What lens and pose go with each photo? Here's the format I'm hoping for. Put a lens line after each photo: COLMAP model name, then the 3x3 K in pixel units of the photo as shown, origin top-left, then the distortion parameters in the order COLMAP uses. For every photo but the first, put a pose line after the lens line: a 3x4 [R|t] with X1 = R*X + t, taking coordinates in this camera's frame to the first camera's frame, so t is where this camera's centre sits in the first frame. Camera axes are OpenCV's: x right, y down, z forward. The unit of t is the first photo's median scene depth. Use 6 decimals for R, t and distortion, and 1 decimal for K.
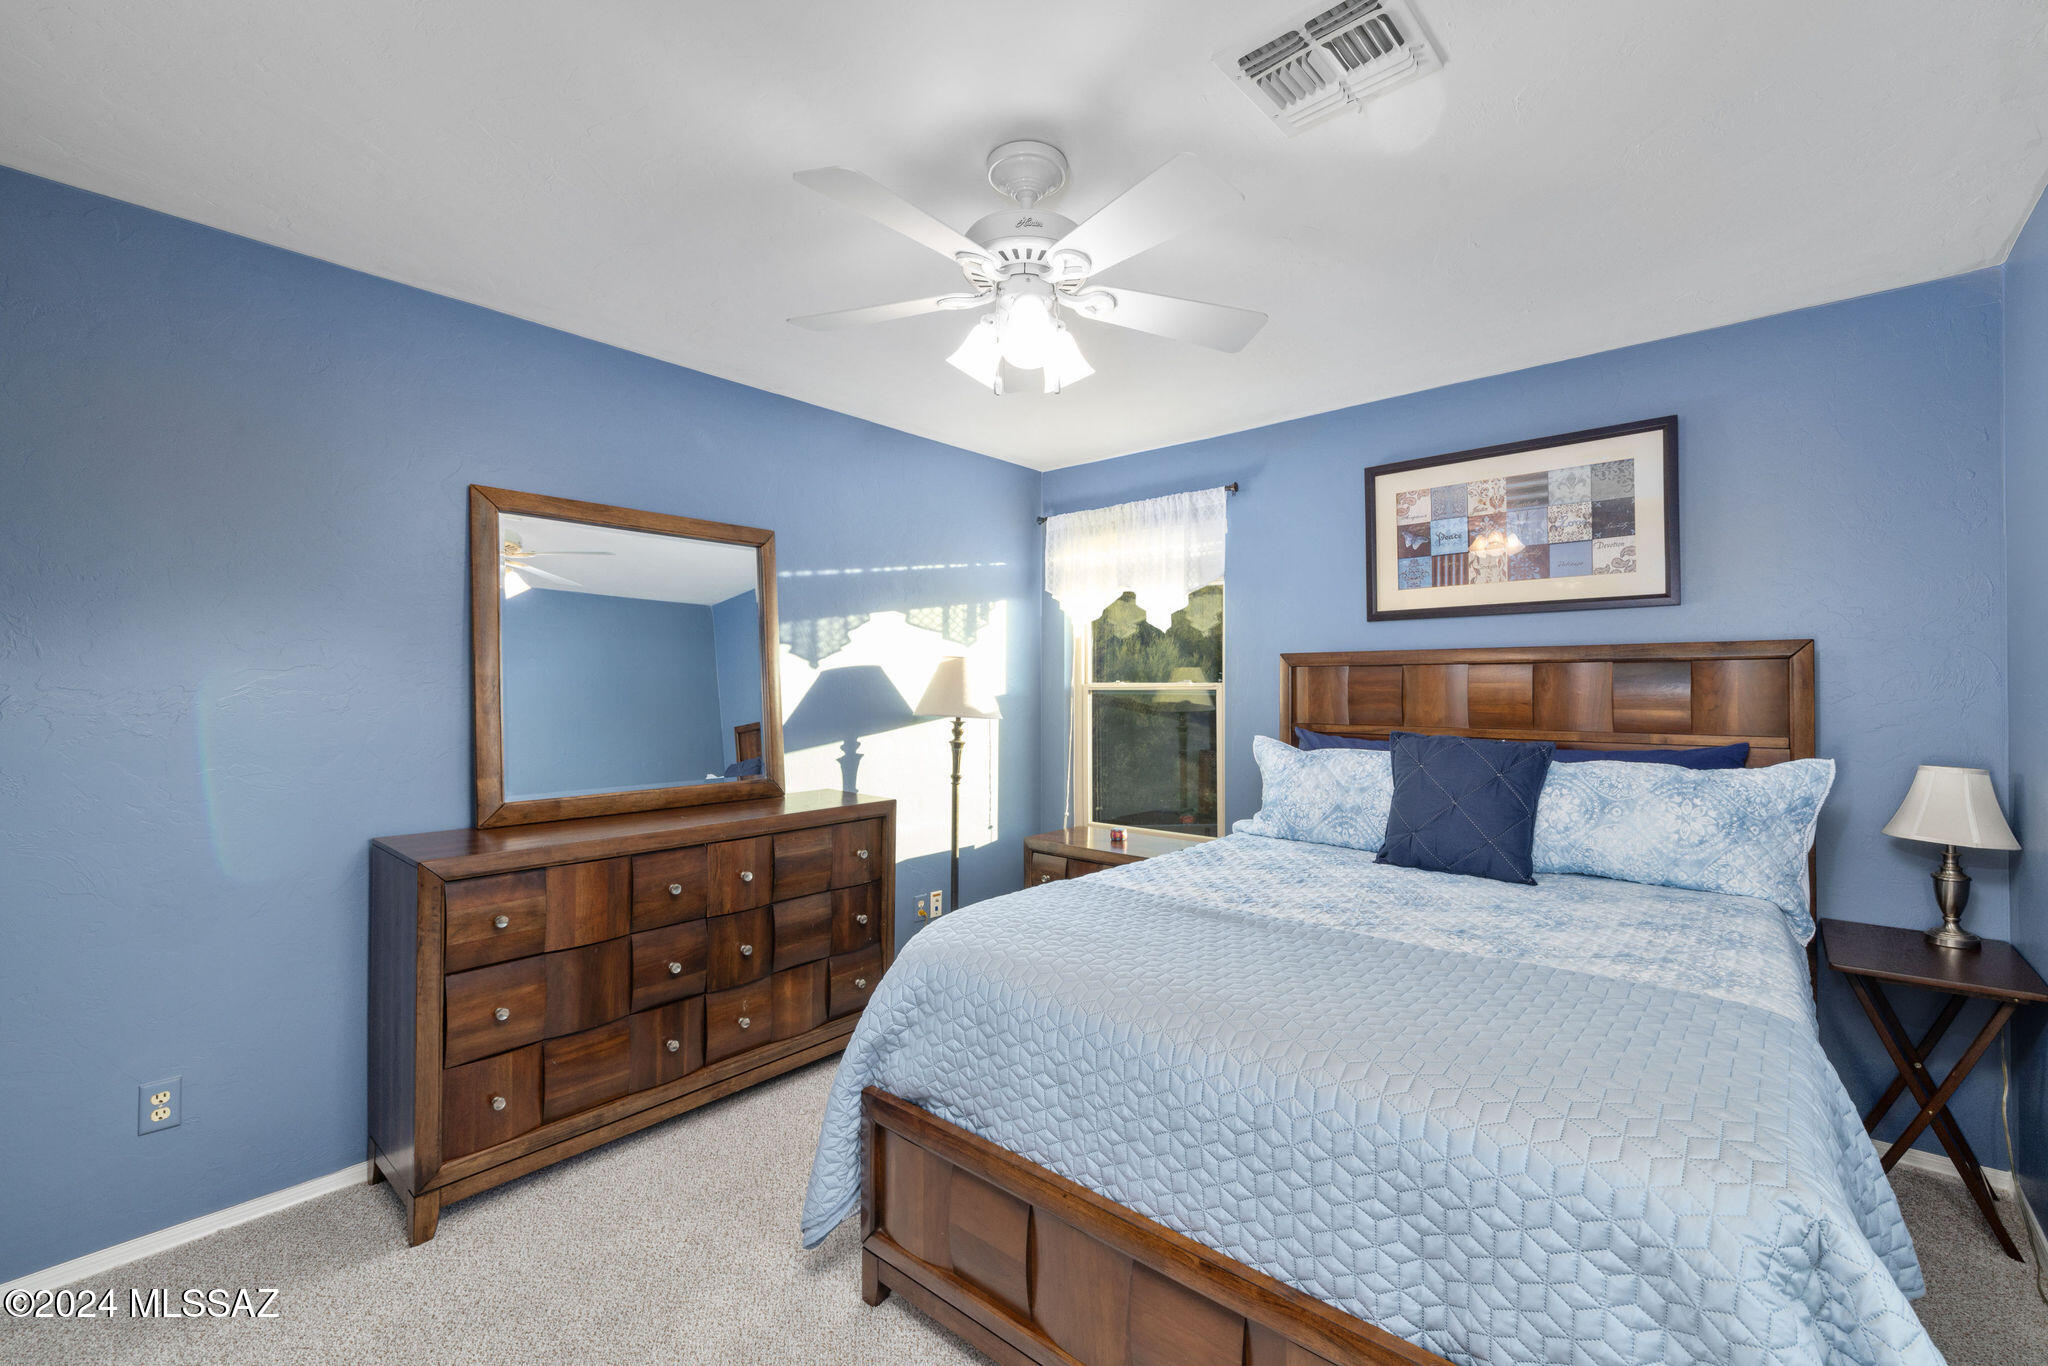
lens RADIAL K [[855.7, 0, 1036.0], [0, 855.7, 678.5], [0, 0, 1]] dist [-0.001486, -0.000002]
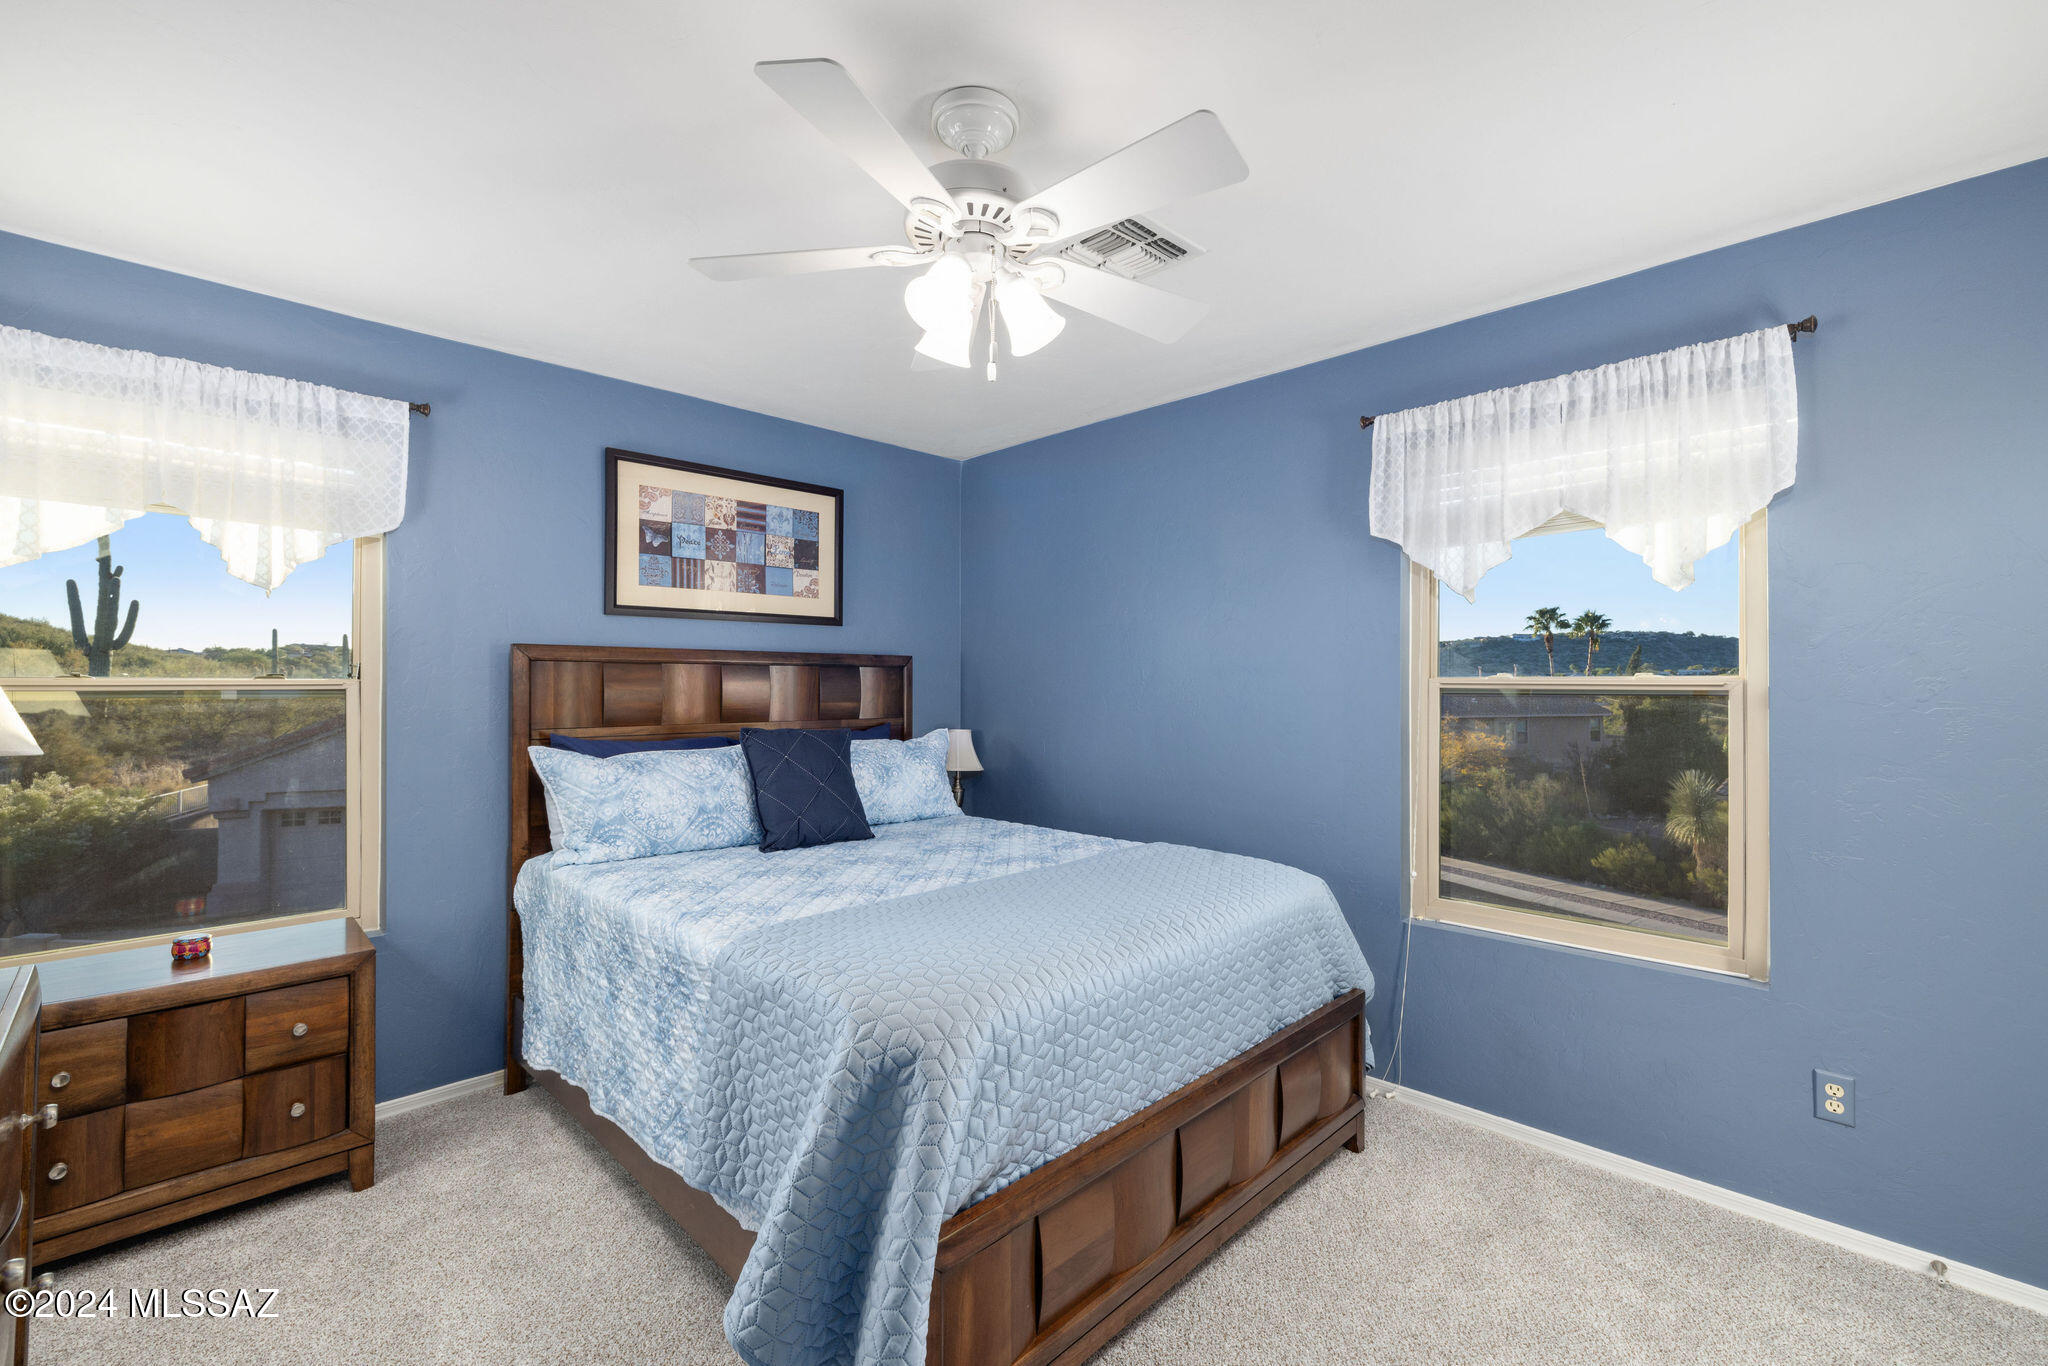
lens RADIAL K [[855.7, 0, 1034.3], [0, 855.7, 687.1], [0, 0, 1]] dist [-0.001486, -0.000002]
pose [[0.079878, -0.003834, 0.996797, -0.563795], [-0.011987, 0.999917, 0.004807, 0.002112], [-0.996733, -0.012332, 0.079825, 0.528638]]
